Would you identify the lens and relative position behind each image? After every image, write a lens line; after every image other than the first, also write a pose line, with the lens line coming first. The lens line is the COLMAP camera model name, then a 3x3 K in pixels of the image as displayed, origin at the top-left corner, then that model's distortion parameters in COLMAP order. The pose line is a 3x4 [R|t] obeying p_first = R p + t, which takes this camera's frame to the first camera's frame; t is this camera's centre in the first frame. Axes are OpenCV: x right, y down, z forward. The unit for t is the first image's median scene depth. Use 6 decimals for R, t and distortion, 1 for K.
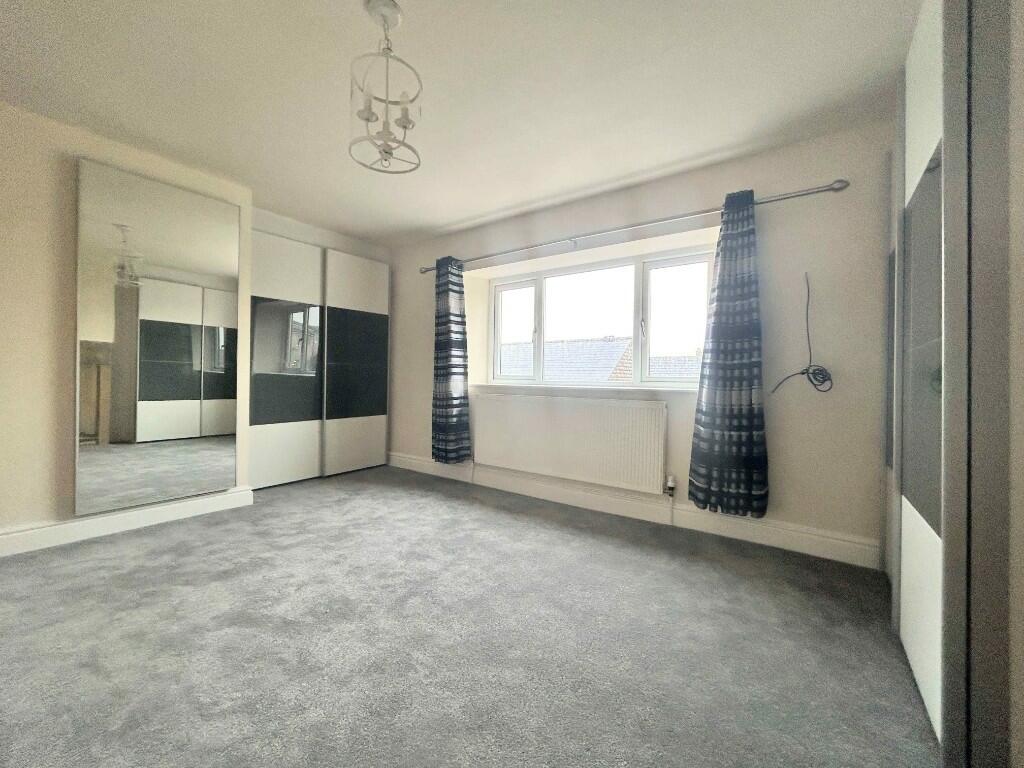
lens RADIAL K [[409.0, 0, 519.6], [0, 409.0, 381.4], [0, 0, 1]] dist [-0.000950, 0.000081]
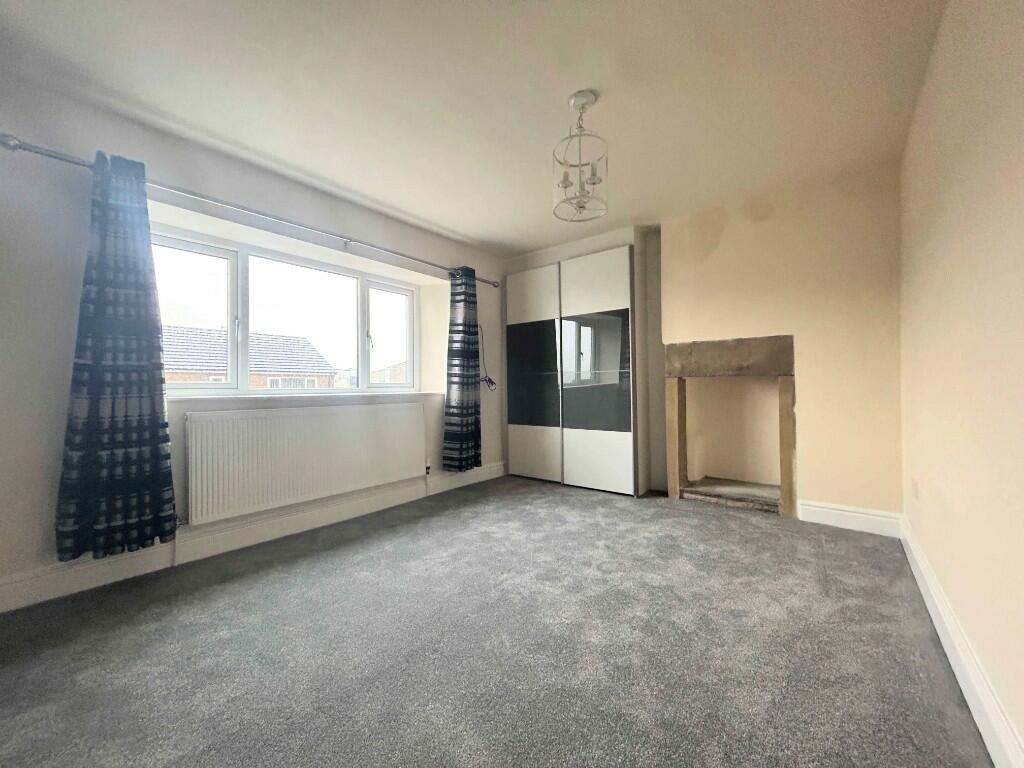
lens RADIAL K [[409.0, 0, 517.7], [0, 409.0, 381.2], [0, 0, 1]] dist [-0.000950, 0.000081]
pose [[0.062720, -0.003843, 0.998024, -0.777549], [0.013609, 0.999903, 0.002995, -0.014706], [-0.997938, 0.013394, 0.062766, 0.527398]]
